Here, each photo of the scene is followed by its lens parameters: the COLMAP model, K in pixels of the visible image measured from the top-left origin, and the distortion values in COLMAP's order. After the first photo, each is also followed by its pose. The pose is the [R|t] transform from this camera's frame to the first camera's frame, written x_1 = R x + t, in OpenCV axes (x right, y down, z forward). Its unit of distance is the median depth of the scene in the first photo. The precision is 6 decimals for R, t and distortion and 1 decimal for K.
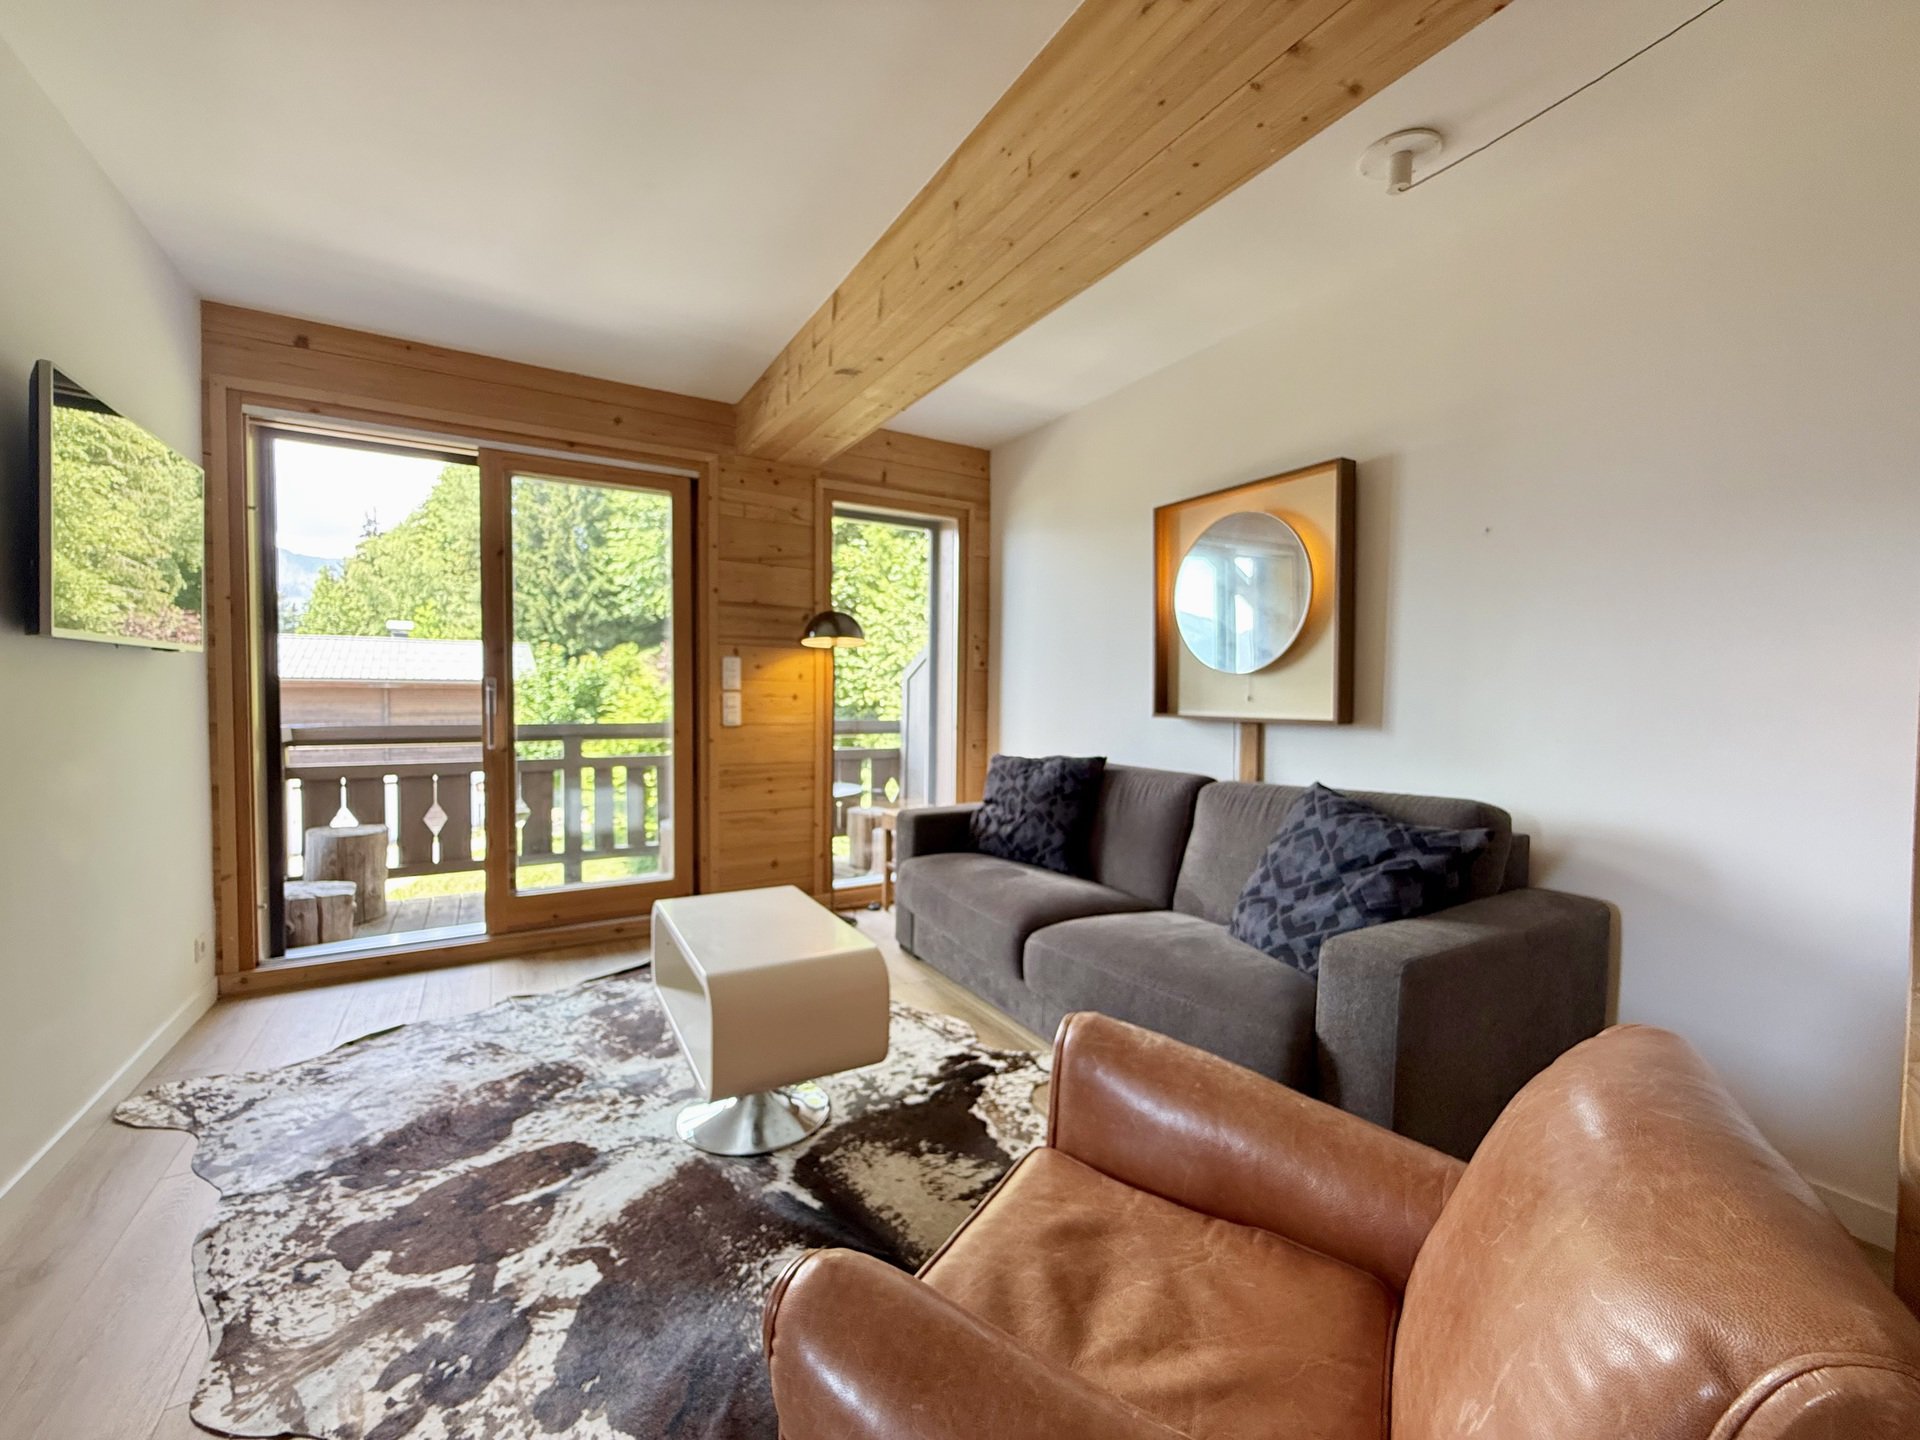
lens RADIAL K [[768.1, 0, 952.6], [0, 768.1, 719.5], [0, 0, 1]] dist [0.002462, -0.001065]
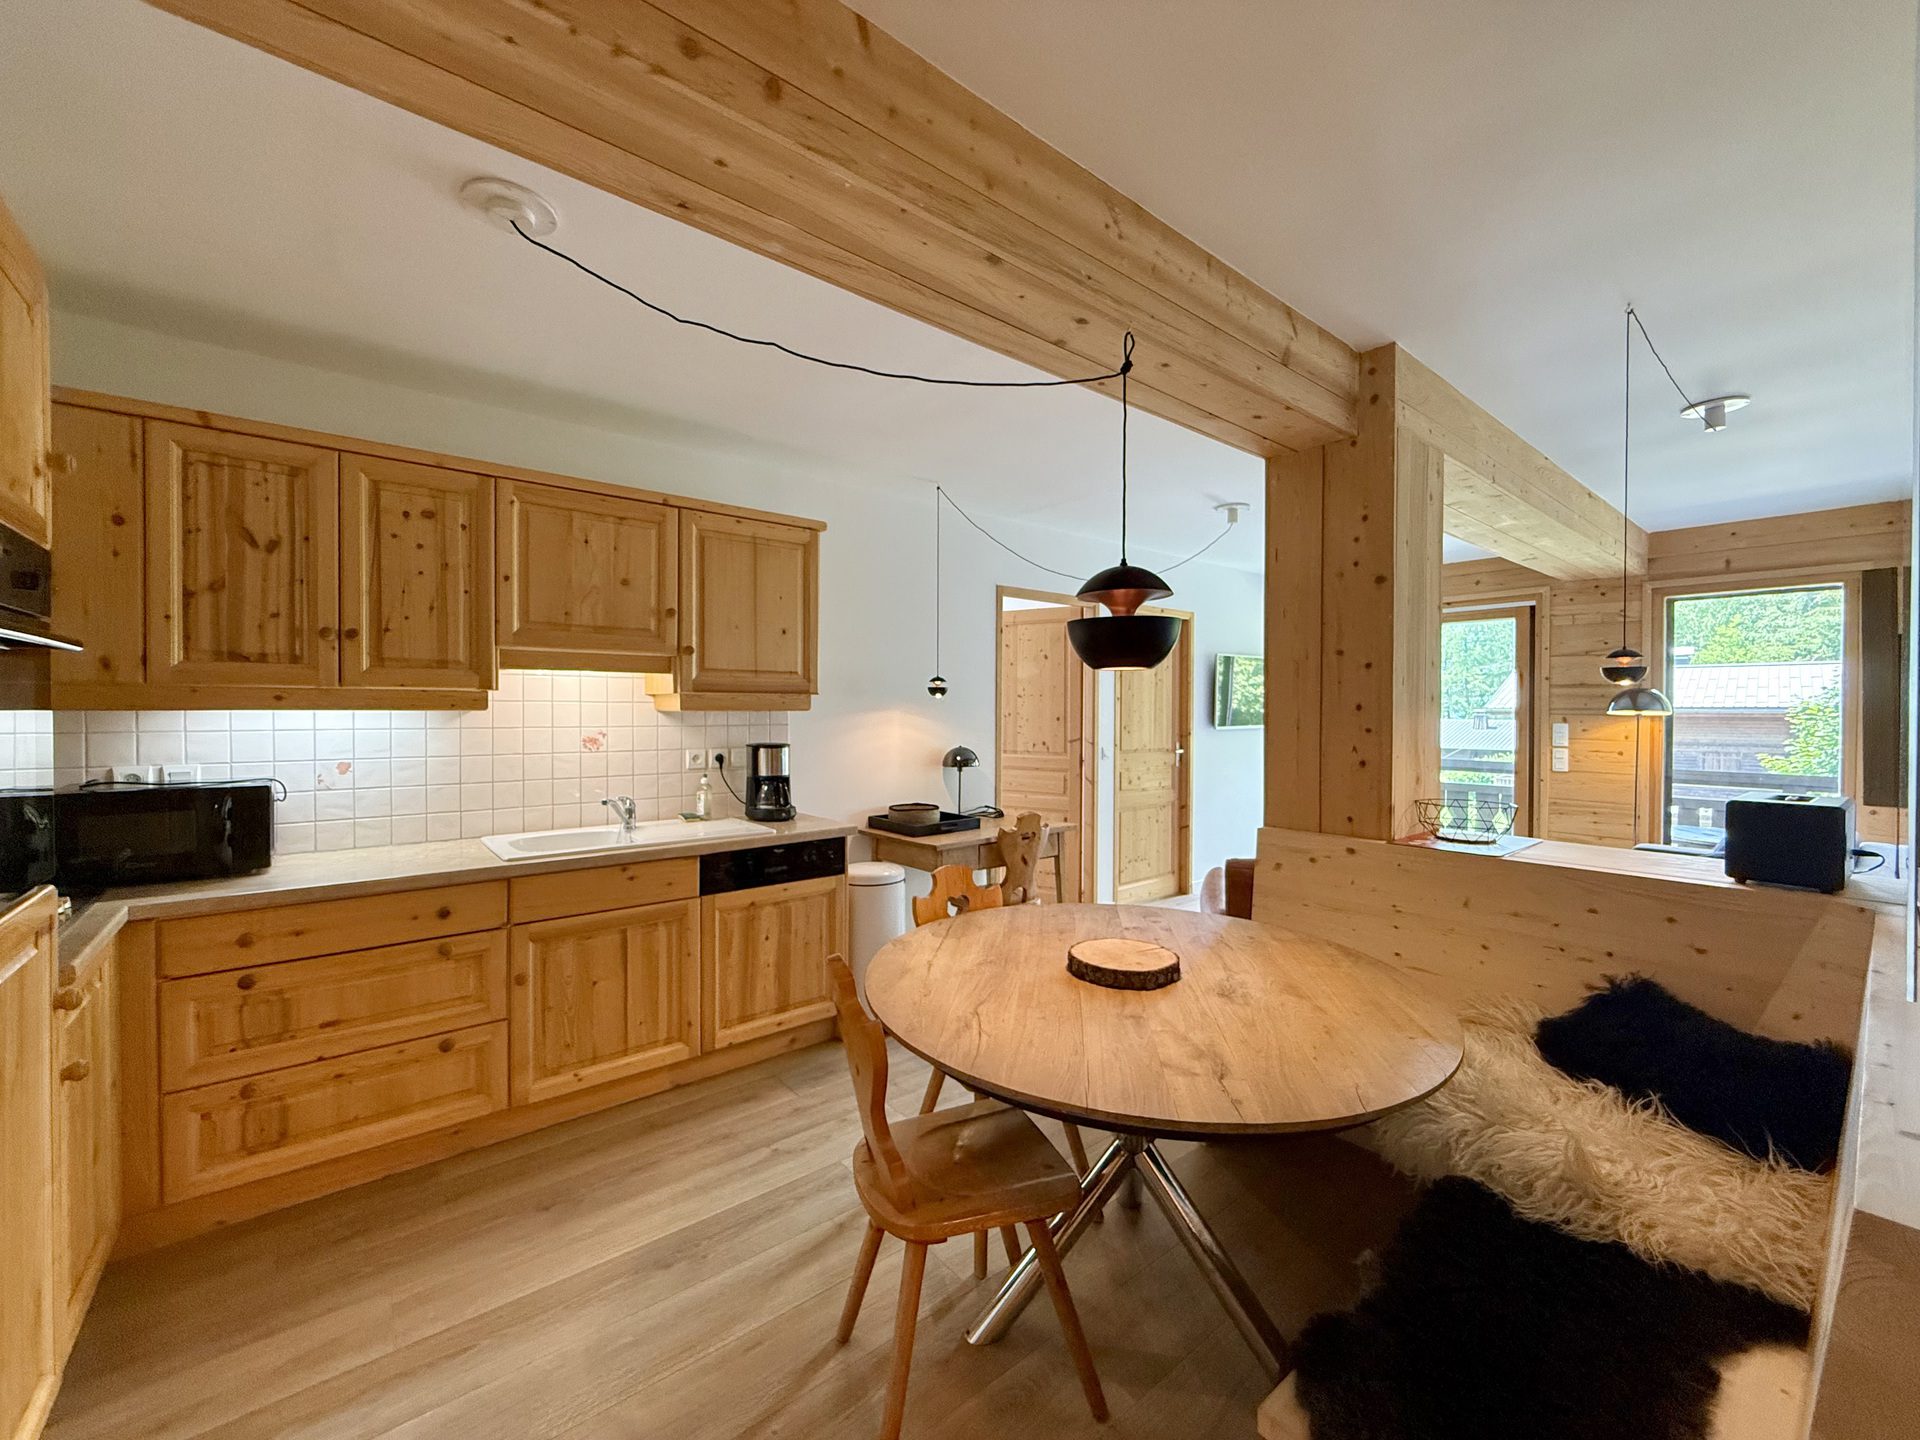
lens RADIAL K [[768.1, 0, 954.1], [0, 768.1, 718.1], [0, 0, 1]] dist [0.002462, -0.001065]
pose [[0.149225, 0.003656, -0.988797, 1.286548], [-0.035969, 0.999351, -0.001733, -0.064933], [0.988149, 0.035825, 0.149260, -0.441128]]
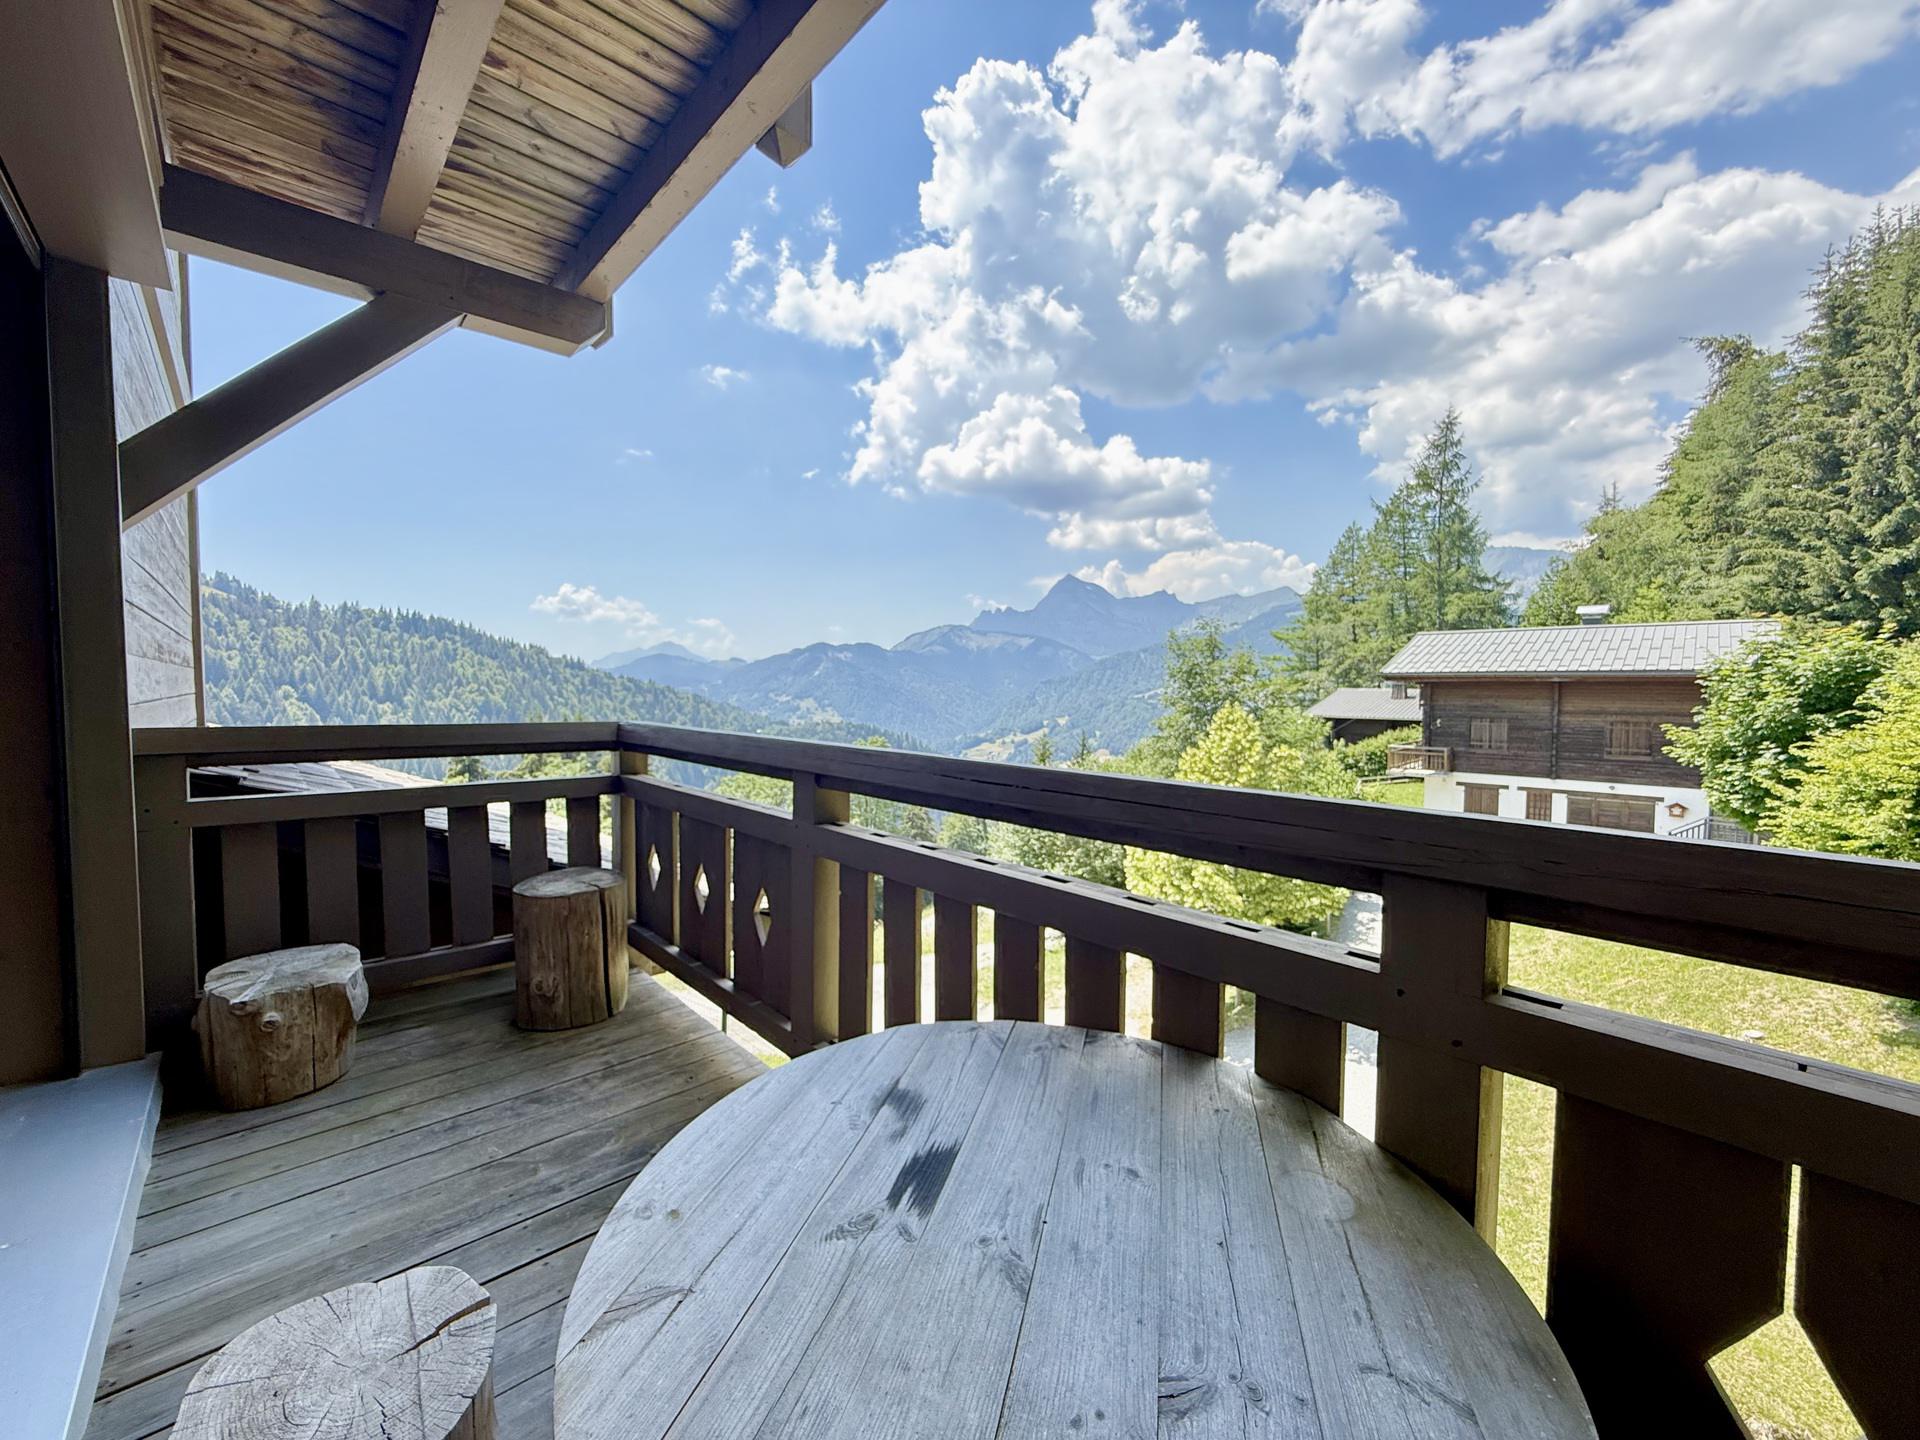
lens RADIAL K [[768.1, 0, 953.5], [0, 768.1, 717.6], [0, 0, 1]] dist [0.002462, -0.001065]
pose [[0.192487, 0.037727, -0.980574, -0.080024], [-0.035586, 0.998872, 0.031446, -0.047146], [0.980654, 0.028842, 0.193612, 1.835873]]
